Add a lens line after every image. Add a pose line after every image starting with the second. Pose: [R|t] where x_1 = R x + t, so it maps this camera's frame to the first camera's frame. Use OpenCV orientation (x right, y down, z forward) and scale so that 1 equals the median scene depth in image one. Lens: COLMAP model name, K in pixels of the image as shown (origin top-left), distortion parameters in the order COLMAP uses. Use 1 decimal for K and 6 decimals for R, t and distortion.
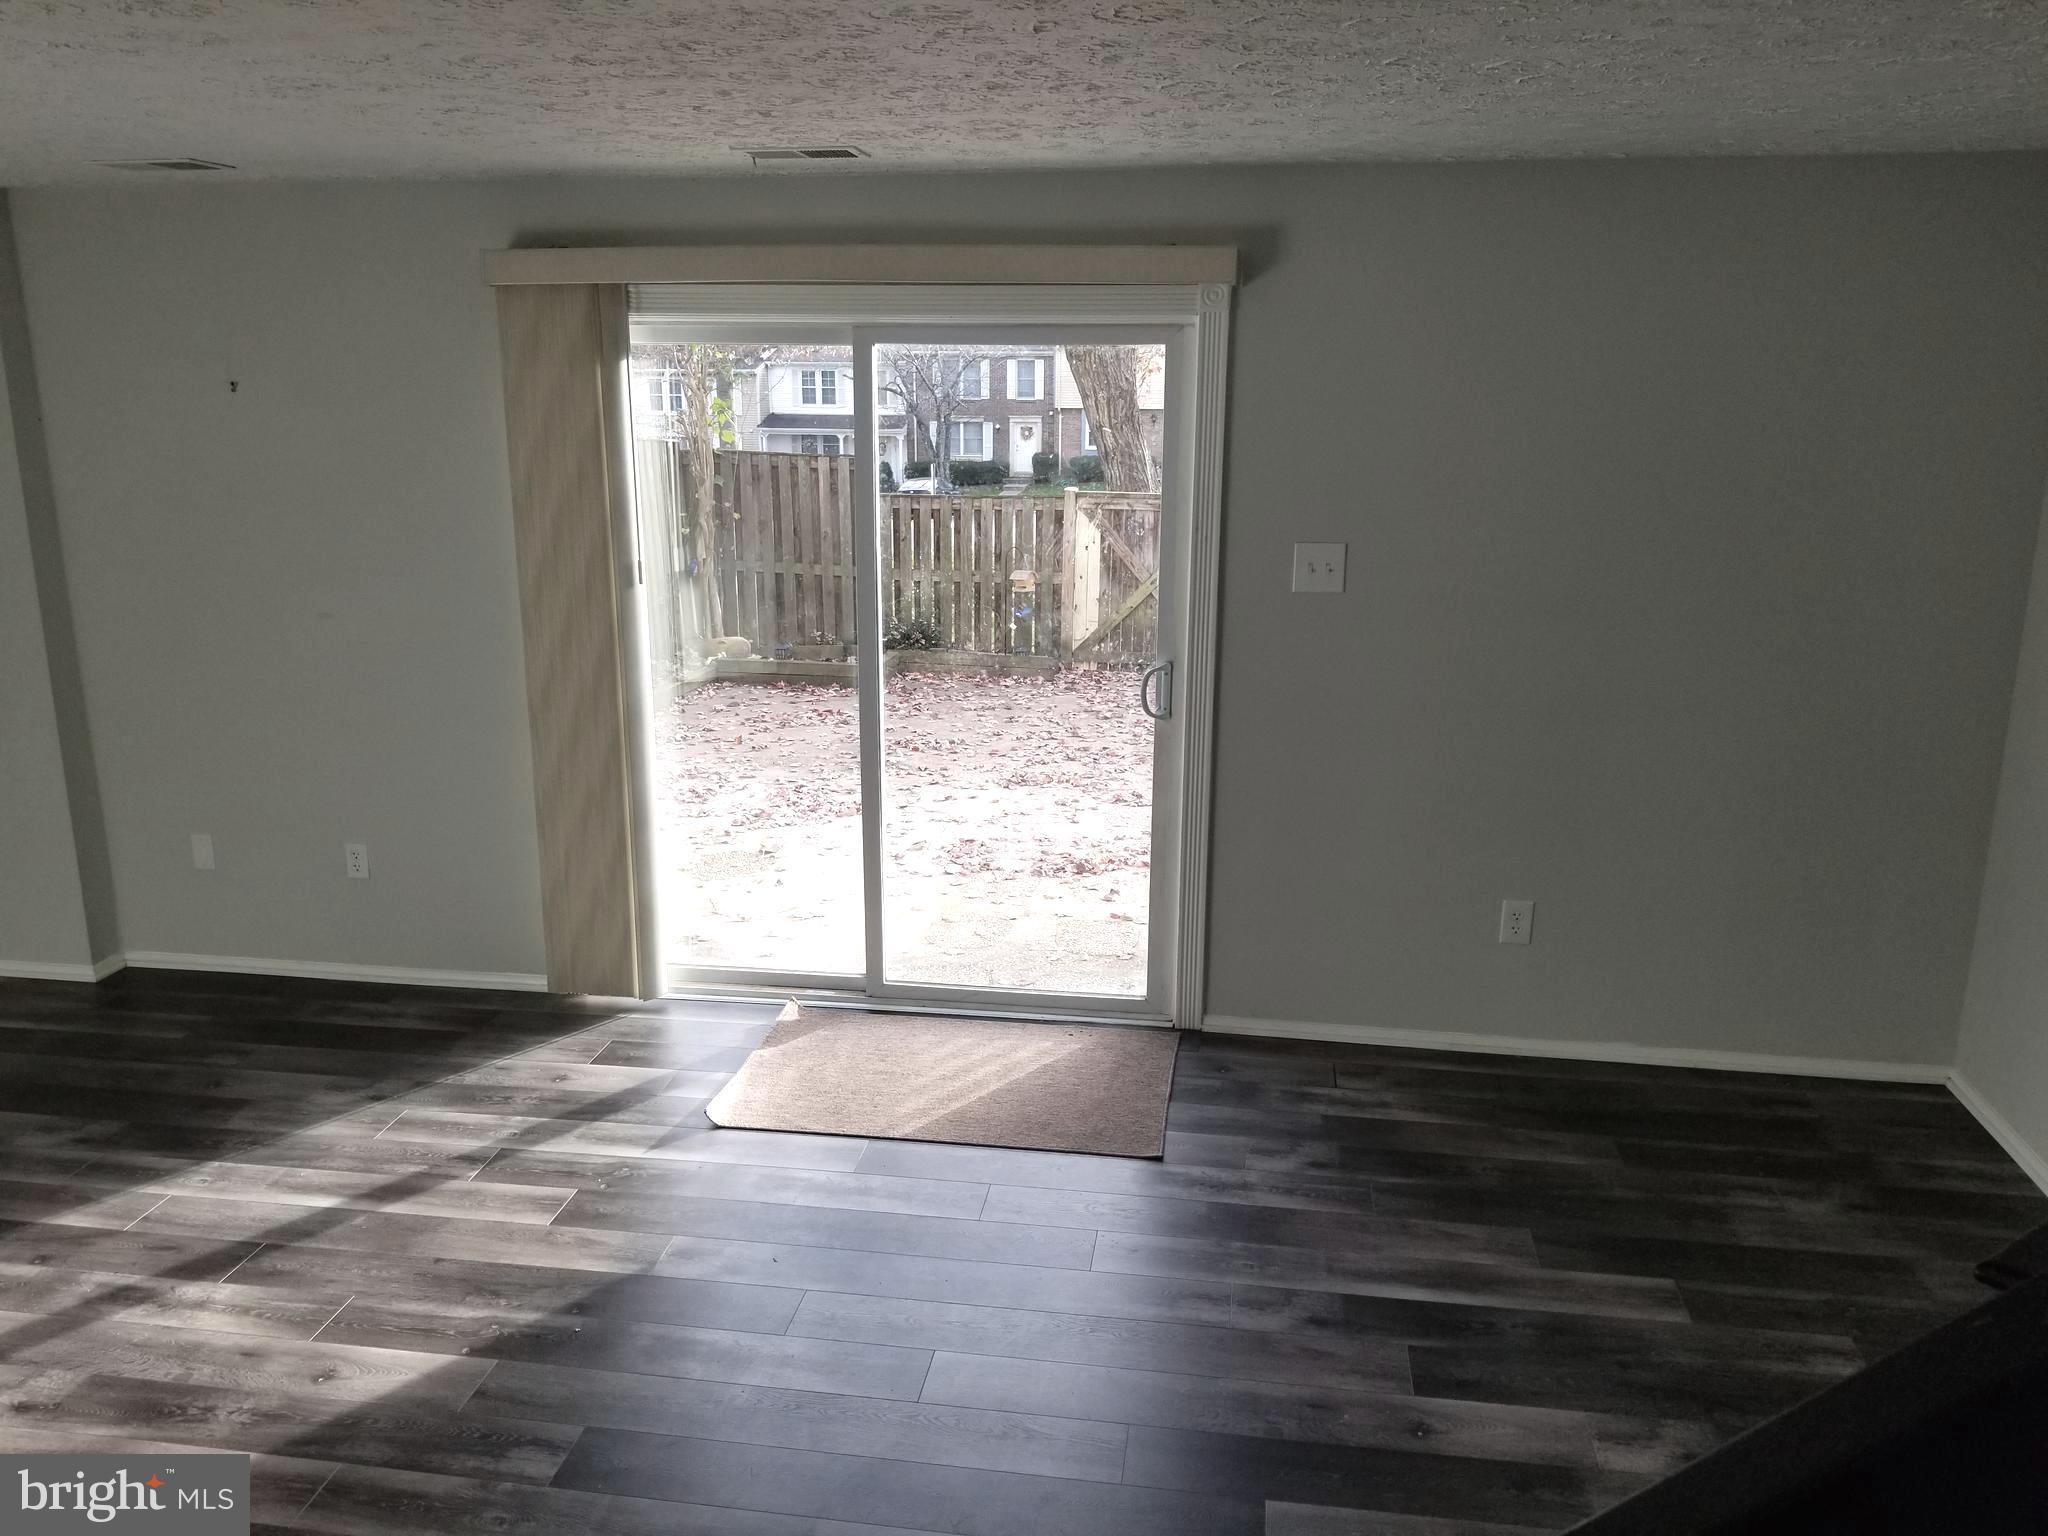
lens RADIAL K [[1559.8, 0, 1024.2], [0, 1559.8, 767.6], [0, 0, 1]] dist [0.020480, -0.018084]
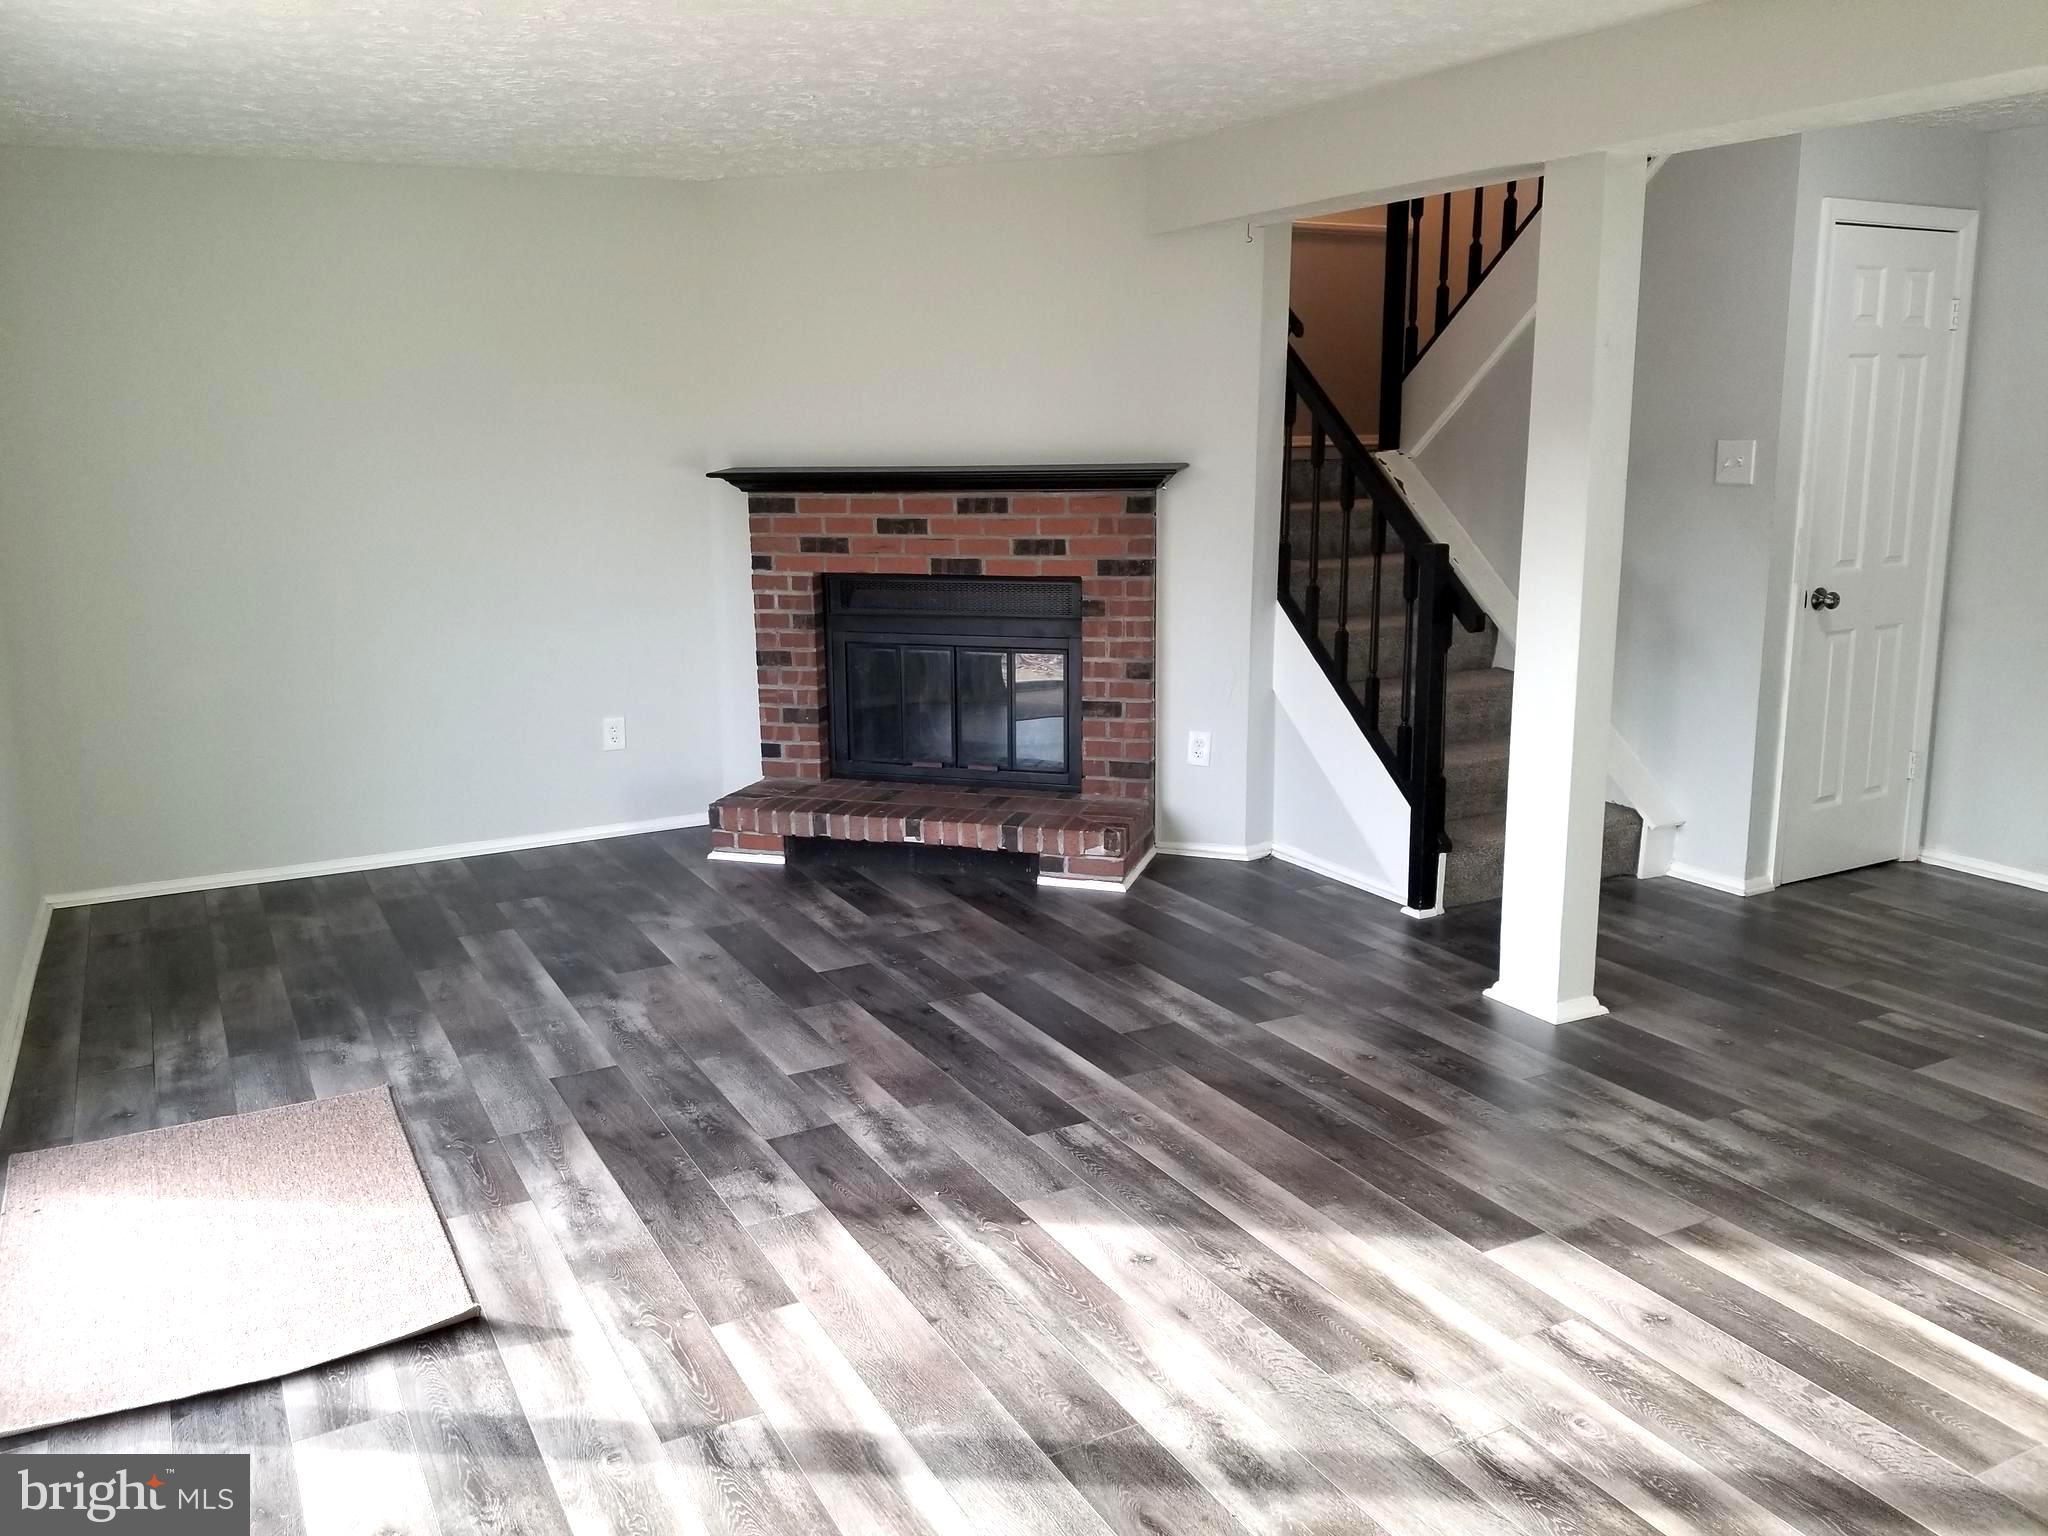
lens RADIAL K [[1559.8, 0, 1025.9], [0, 1559.8, 764.8], [0, 0, 1]] dist [0.020480, -0.018084]
pose [[-0.590650, -0.165132, 0.789850, -1.018381], [0.219426, 0.909083, 0.354147, -0.208659], [-0.776521, 0.382491, -0.500716, 1.314598]]
